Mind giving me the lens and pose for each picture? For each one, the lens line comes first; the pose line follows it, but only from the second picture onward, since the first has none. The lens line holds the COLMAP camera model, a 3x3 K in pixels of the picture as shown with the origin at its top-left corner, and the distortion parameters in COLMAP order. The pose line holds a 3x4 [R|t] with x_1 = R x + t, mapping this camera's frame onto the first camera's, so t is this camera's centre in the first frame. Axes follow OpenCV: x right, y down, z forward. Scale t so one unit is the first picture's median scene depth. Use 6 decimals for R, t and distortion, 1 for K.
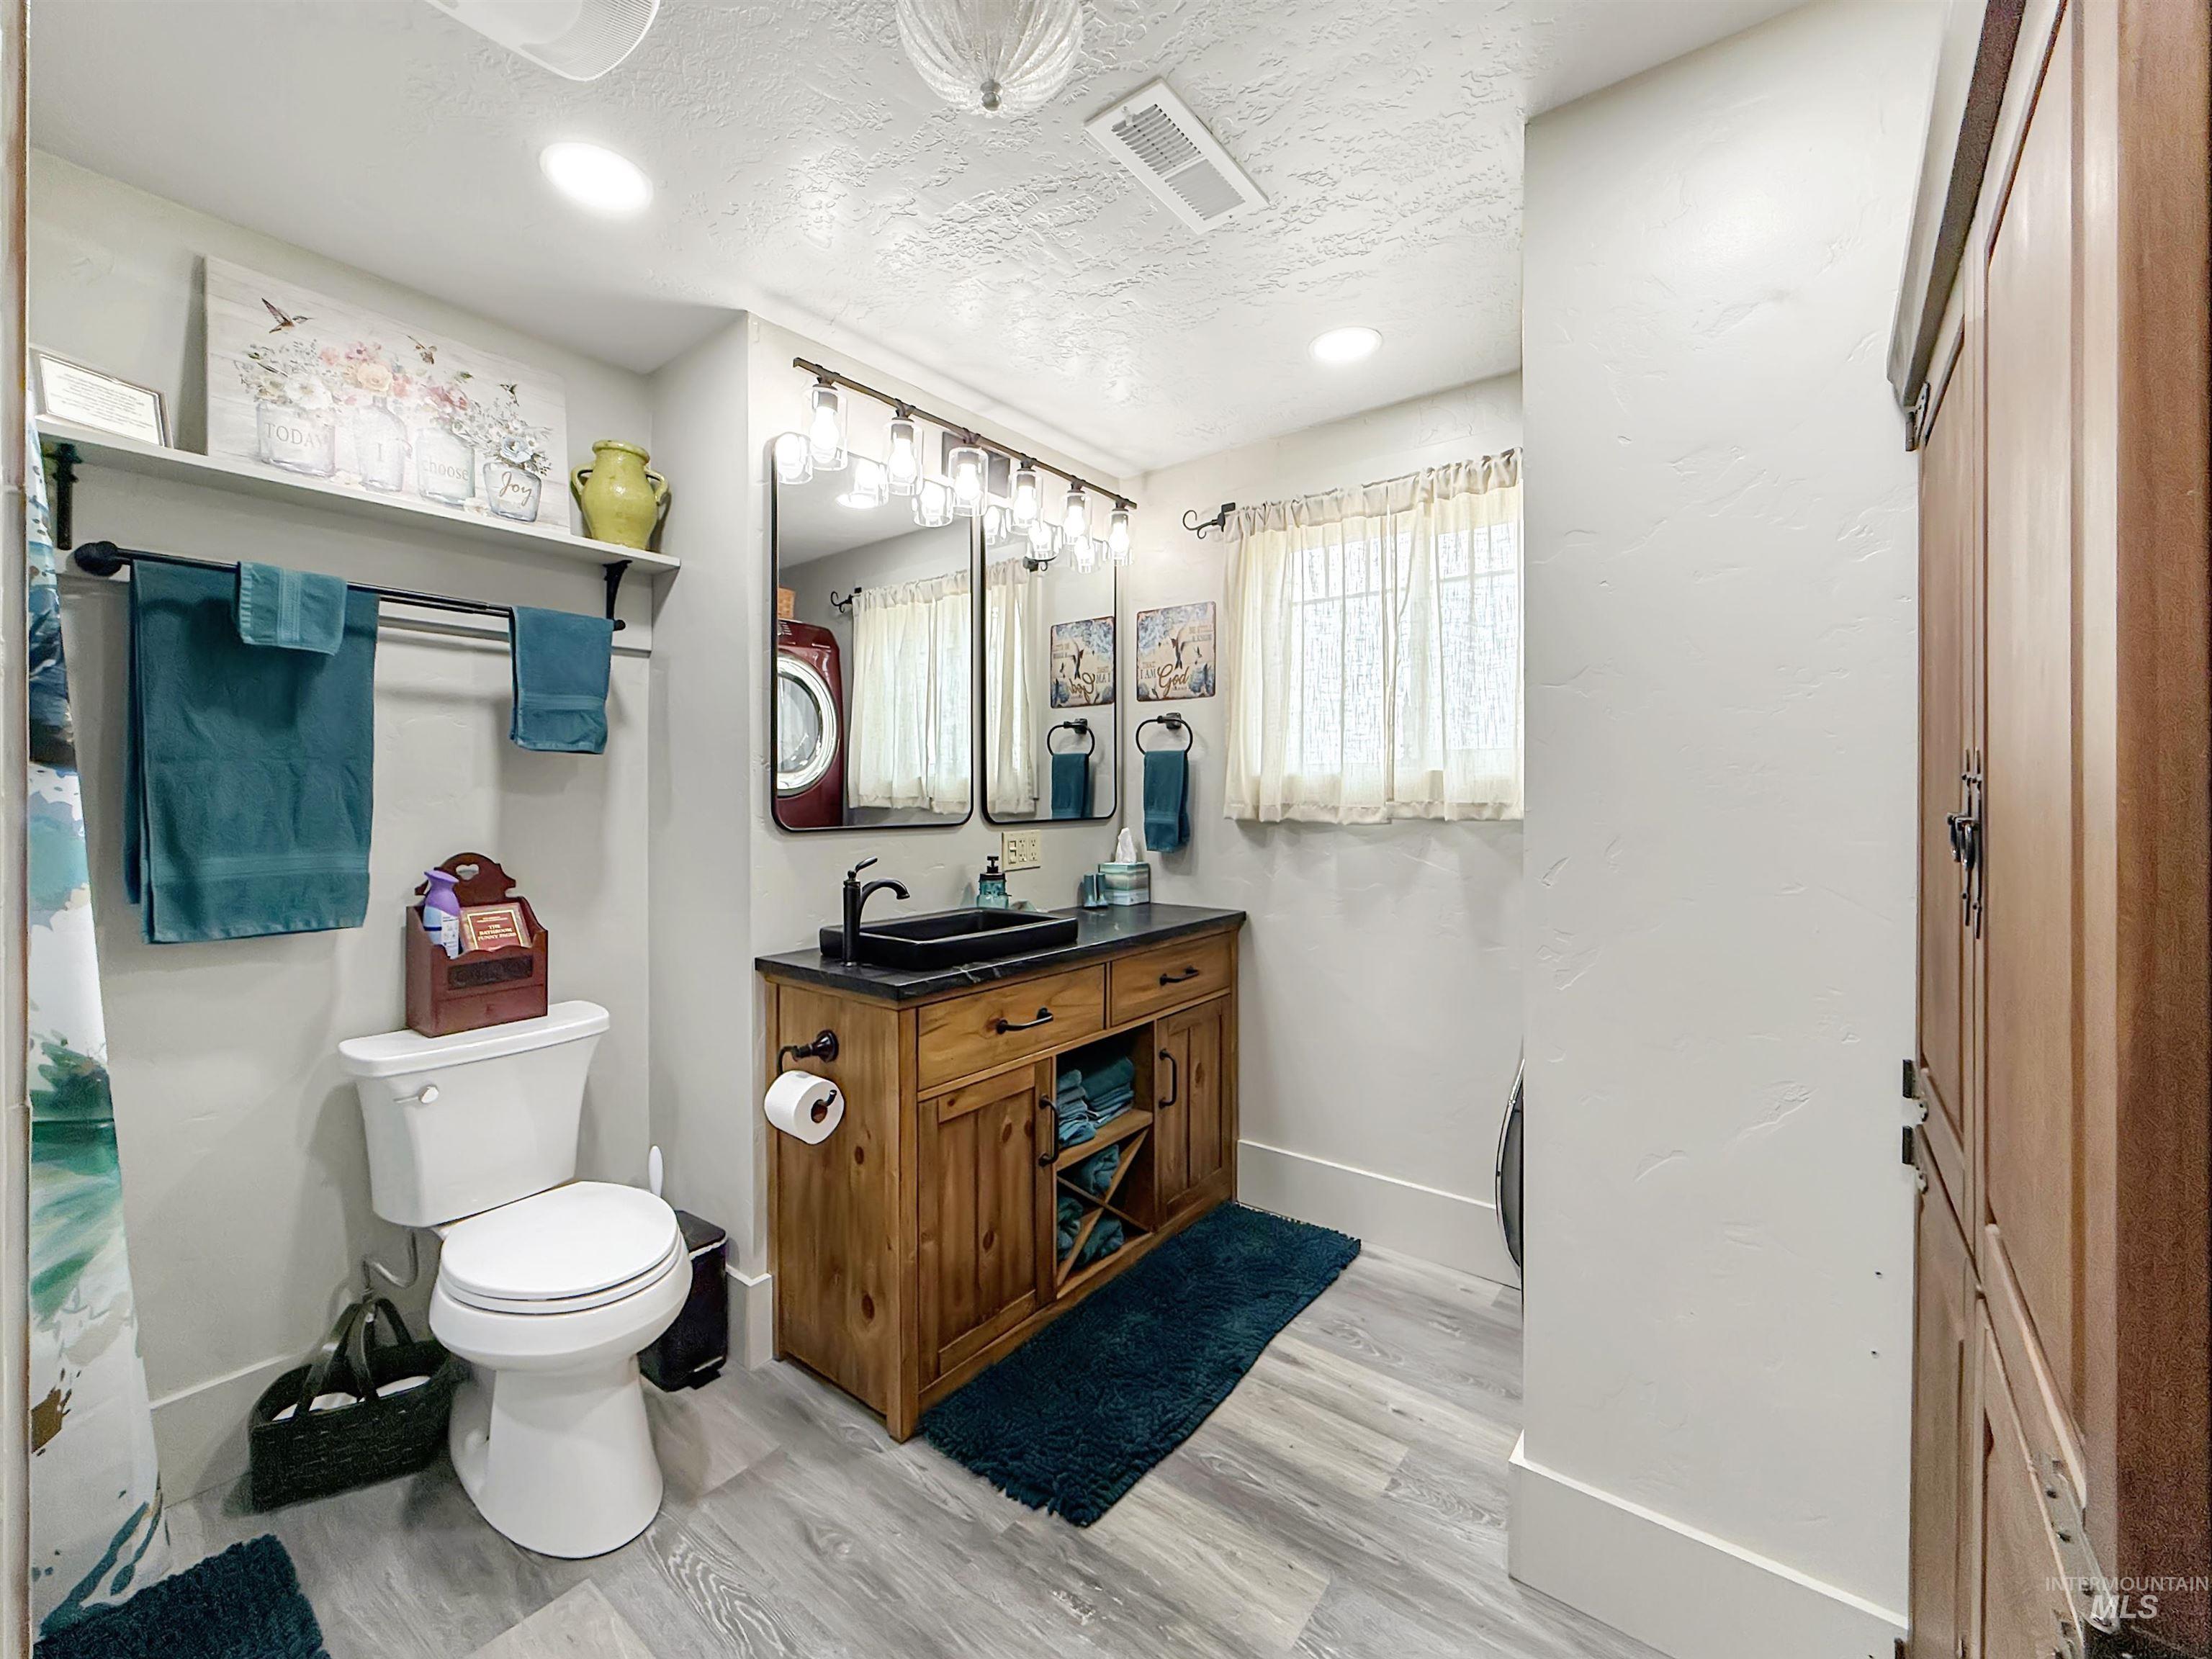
lens RADIAL K [[900.3, 0, 1106.9], [0, 900.3, 796.9], [0, 0, 1]] dist [-0.000937, -0.000208]
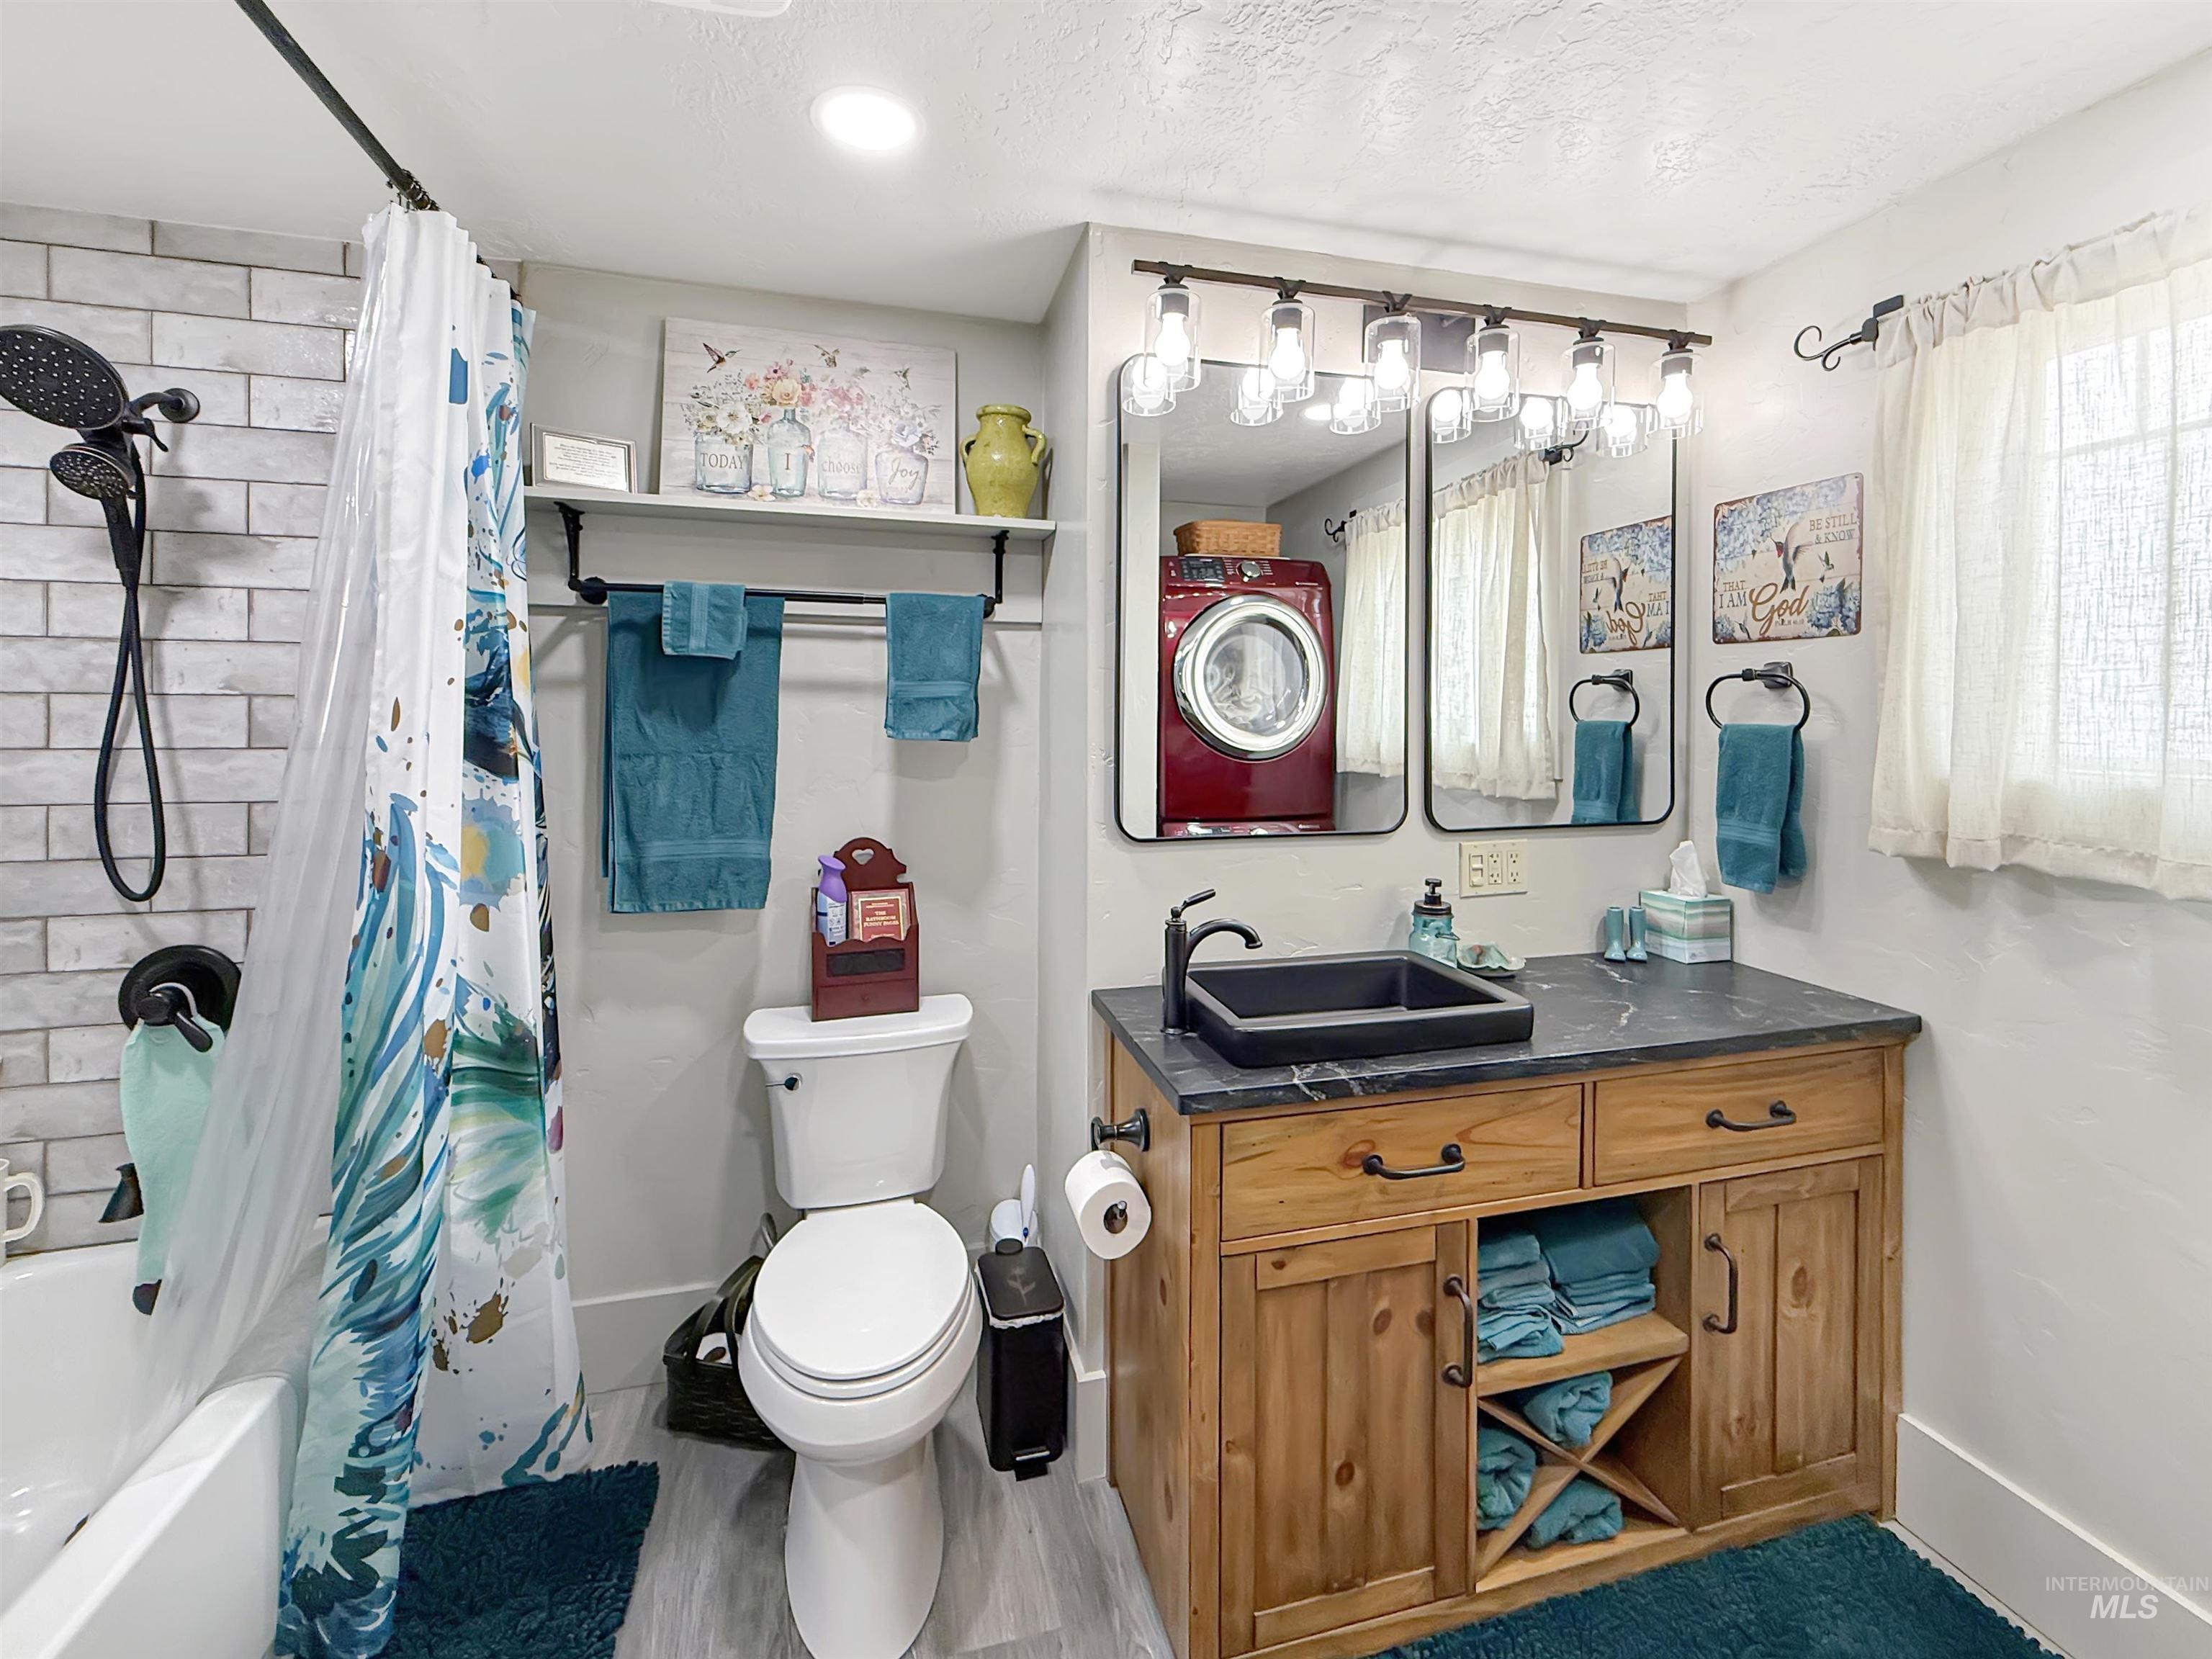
lens RADIAL K [[939.6, 0, 1095.1], [0, 939.6, 713.8], [0, 0, 1]] dist [-0.000872, 0.000000]
pose [[0.792884, 0.008652, -0.609311, 0.129070], [-0.010410, 0.999946, 0.000653, -0.072365], [0.609284, 0.005825, 0.792931, 0.277400]]
